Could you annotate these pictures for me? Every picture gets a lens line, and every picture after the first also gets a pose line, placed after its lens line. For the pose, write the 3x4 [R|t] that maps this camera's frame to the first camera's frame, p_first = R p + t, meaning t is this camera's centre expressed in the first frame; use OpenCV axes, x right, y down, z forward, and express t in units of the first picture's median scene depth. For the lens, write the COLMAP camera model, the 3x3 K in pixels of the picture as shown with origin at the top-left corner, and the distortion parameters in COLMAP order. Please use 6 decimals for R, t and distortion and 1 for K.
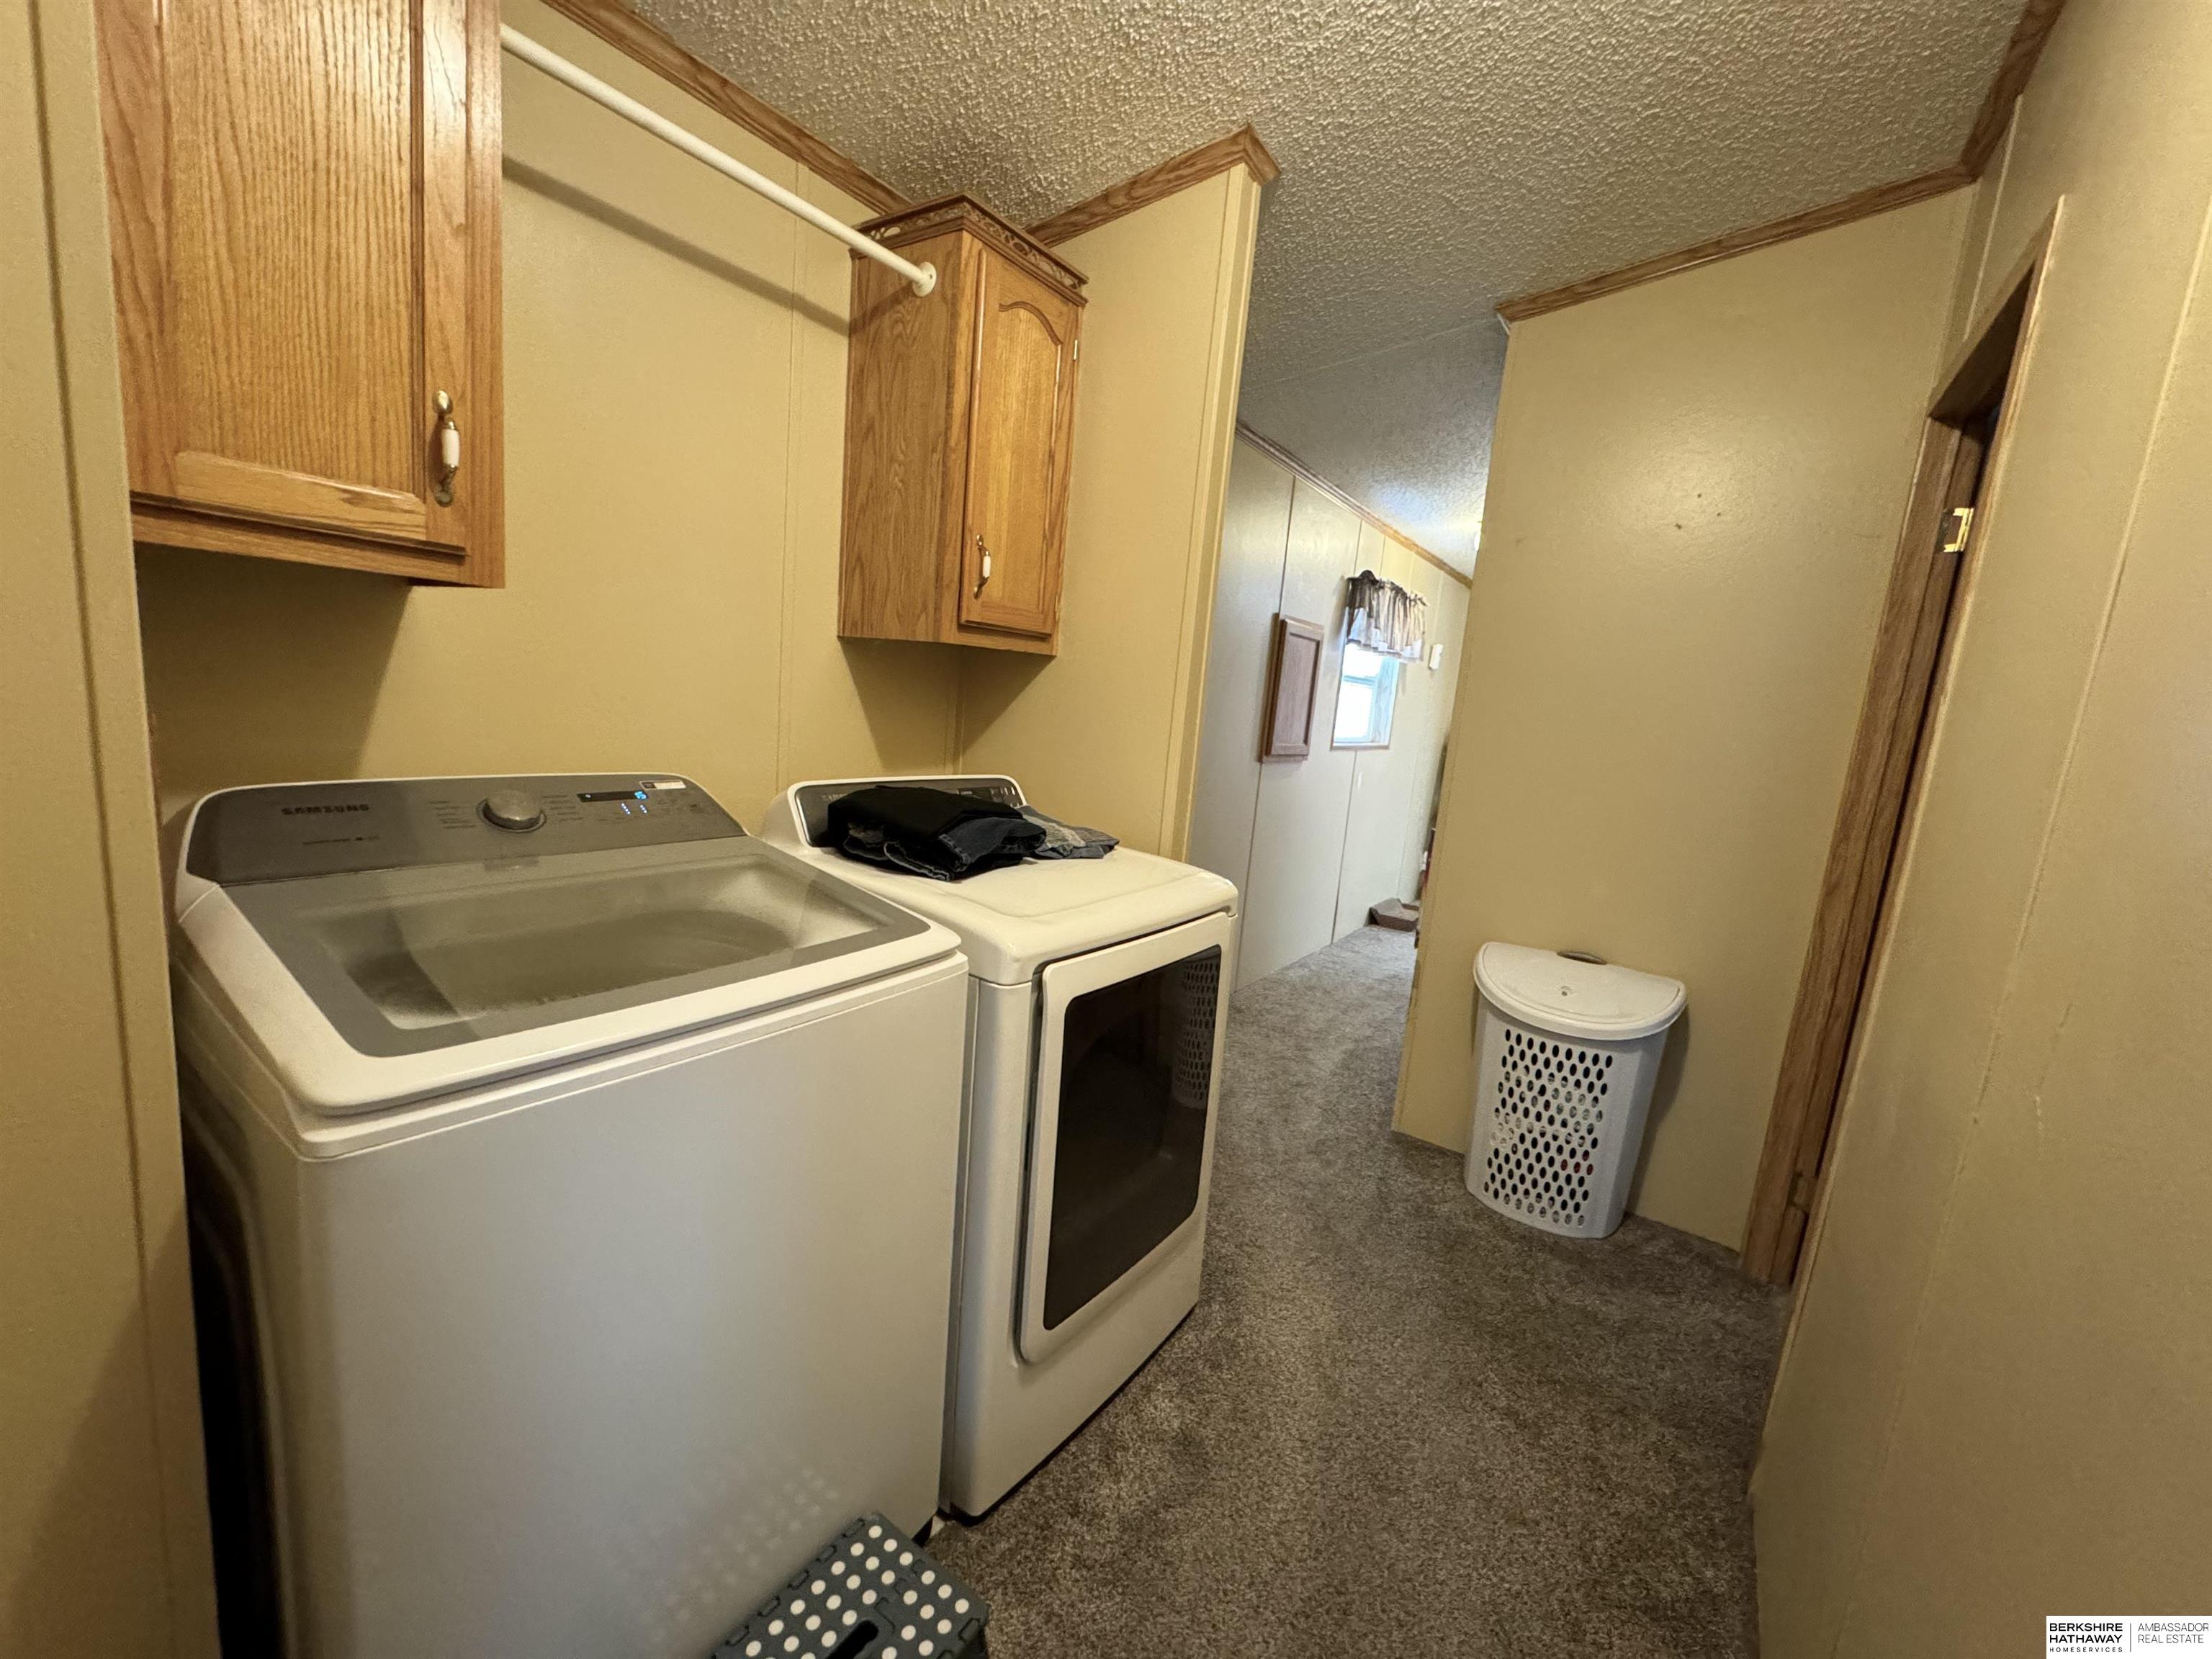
lens RADIAL K [[885.5, 0, 1105.2], [0, 885.5, 833.7], [0, 0, 1]] dist [-0.003343, 0.000259]
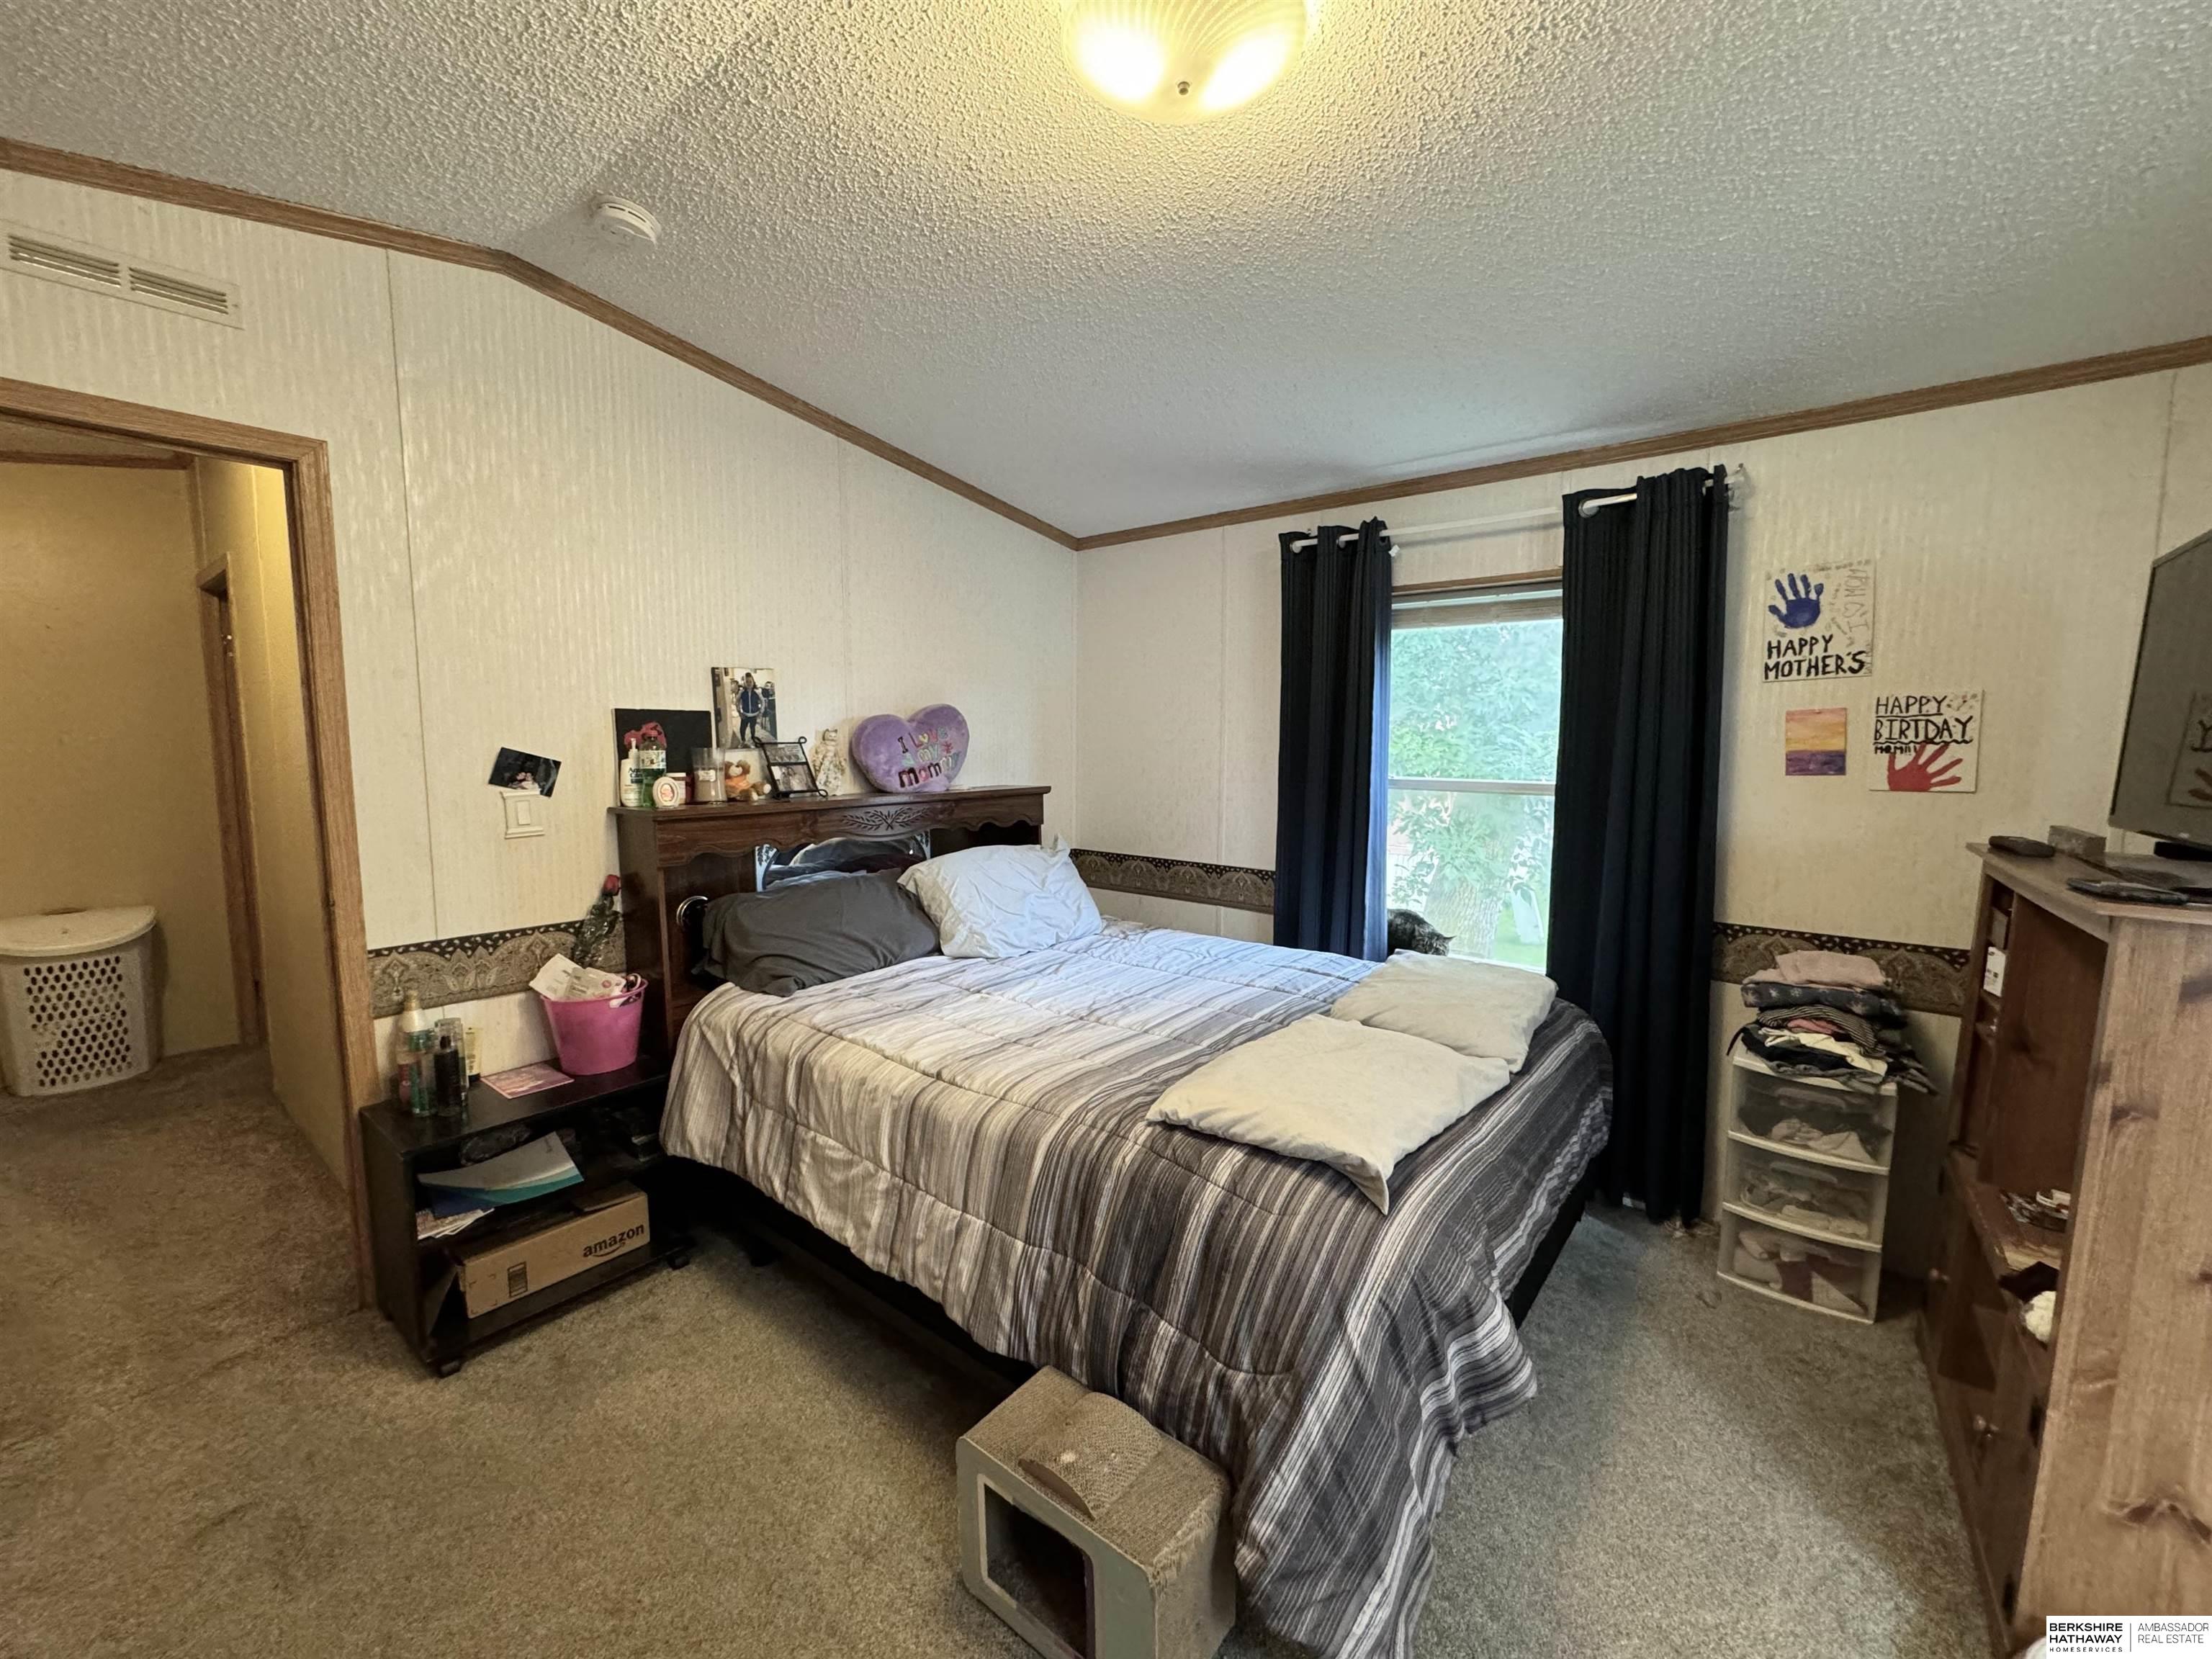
lens RADIAL K [[885.5, 0, 1105.8], [0, 885.5, 836.5], [0, 0, 1]] dist [-0.003343, 0.000259]
pose [[0.062571, -0.193573, 0.979089, -0.832626], [0.155245, 0.970958, 0.182044, 0.022770], [-0.985892, 0.140608, 0.090805, -0.939739]]
